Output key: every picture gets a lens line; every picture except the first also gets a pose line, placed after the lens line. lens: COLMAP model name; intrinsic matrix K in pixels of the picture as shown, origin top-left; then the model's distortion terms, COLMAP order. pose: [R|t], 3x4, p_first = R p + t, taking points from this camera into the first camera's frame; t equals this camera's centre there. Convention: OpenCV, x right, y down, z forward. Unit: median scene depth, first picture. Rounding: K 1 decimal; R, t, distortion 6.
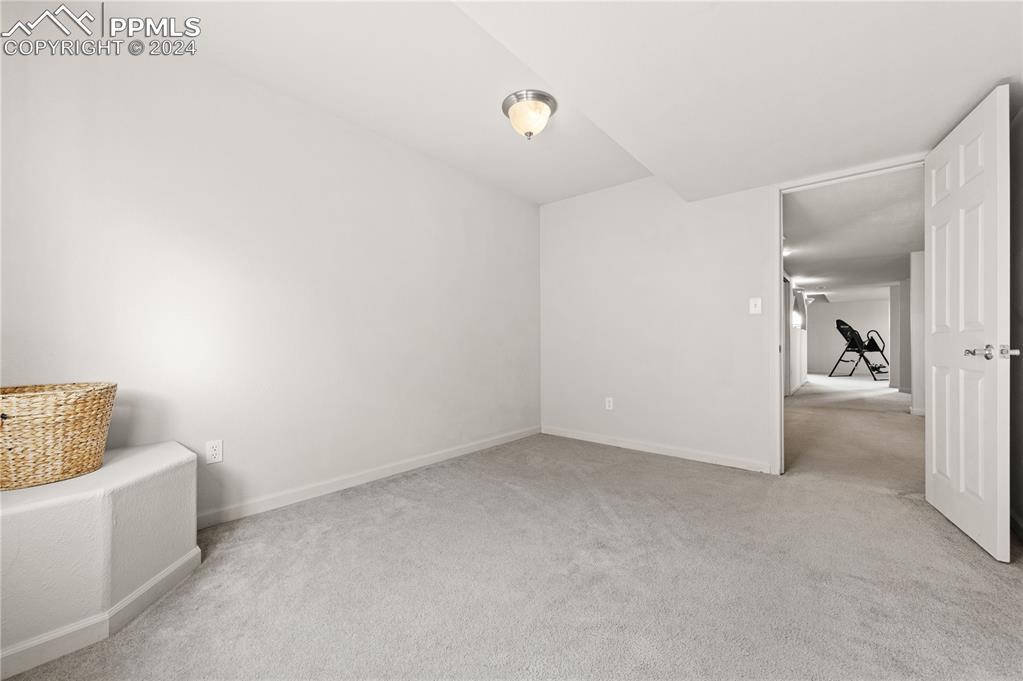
lens RADIAL K [[402.5, 0, 512.8], [0, 402.5, 342.1], [0, 0, 1]] dist [-0.003304, 0.000199]
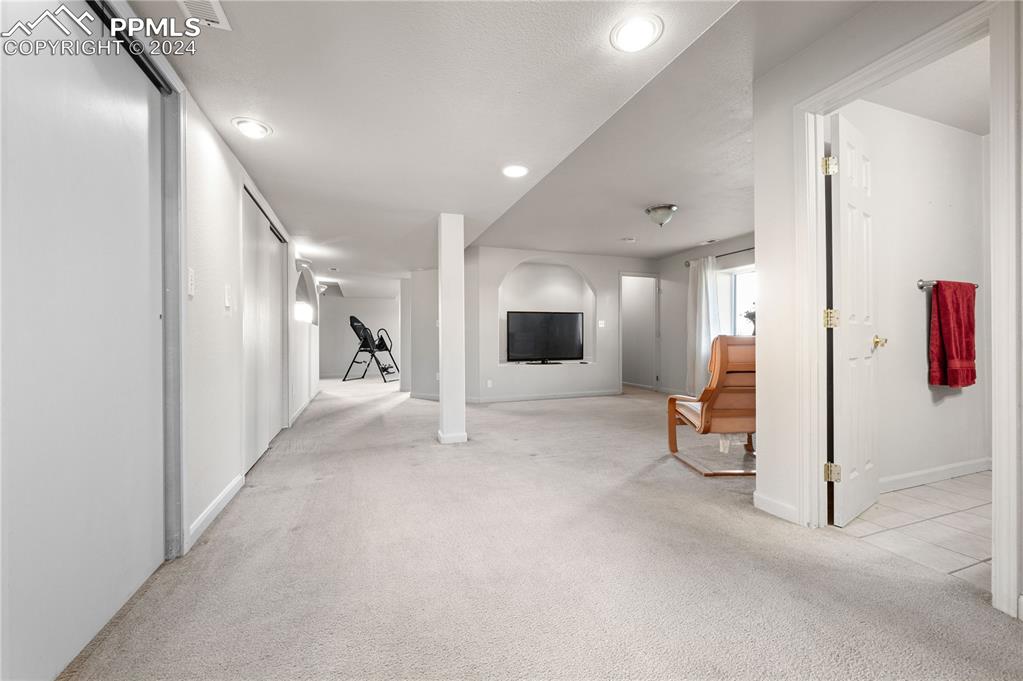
lens RADIAL K [[402.5, 0, 507.8], [0, 402.5, 338.2], [0, 0, 1]] dist [-0.003304, 0.000199]
pose [[0.492395, 0.005375, 0.870355, 0.218500], [-0.001754, 0.999985, -0.005183, -0.002616], [-0.870370, 0.001025, 0.492397, 0.277952]]
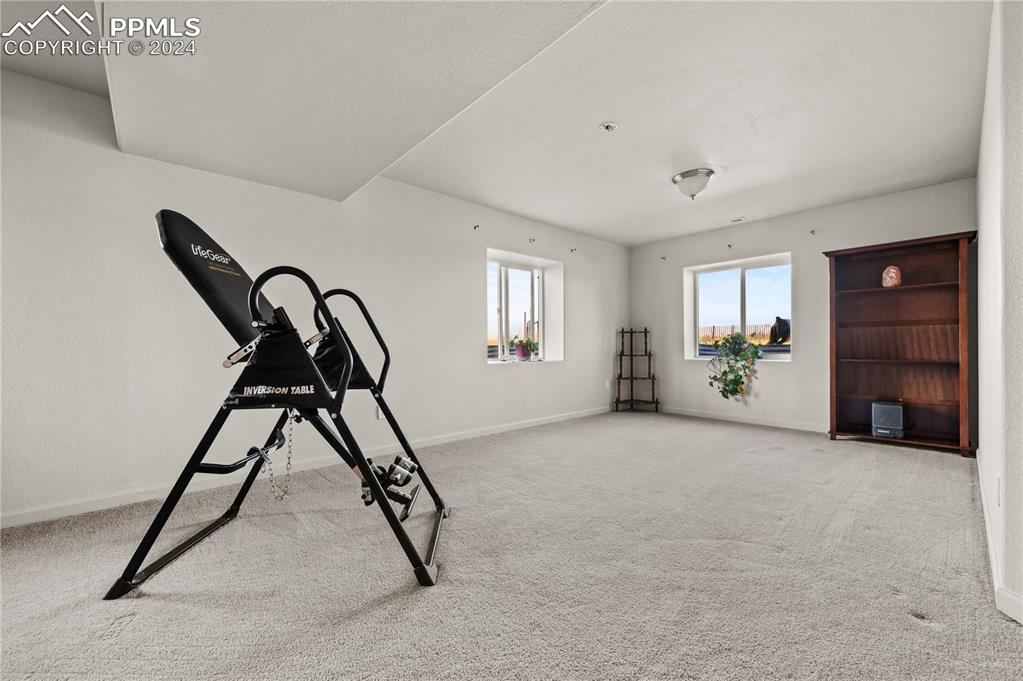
lens RADIAL K [[402.5, 0, 519.8], [0, 402.5, 346.5], [0, 0, 1]] dist [-0.003304, 0.000199]
pose [[0.109102, -0.007346, 0.994003, 0.708338], [-0.000652, 0.999972, 0.007462, -0.000570], [-0.994030, -0.001463, 0.109095, 0.898393]]
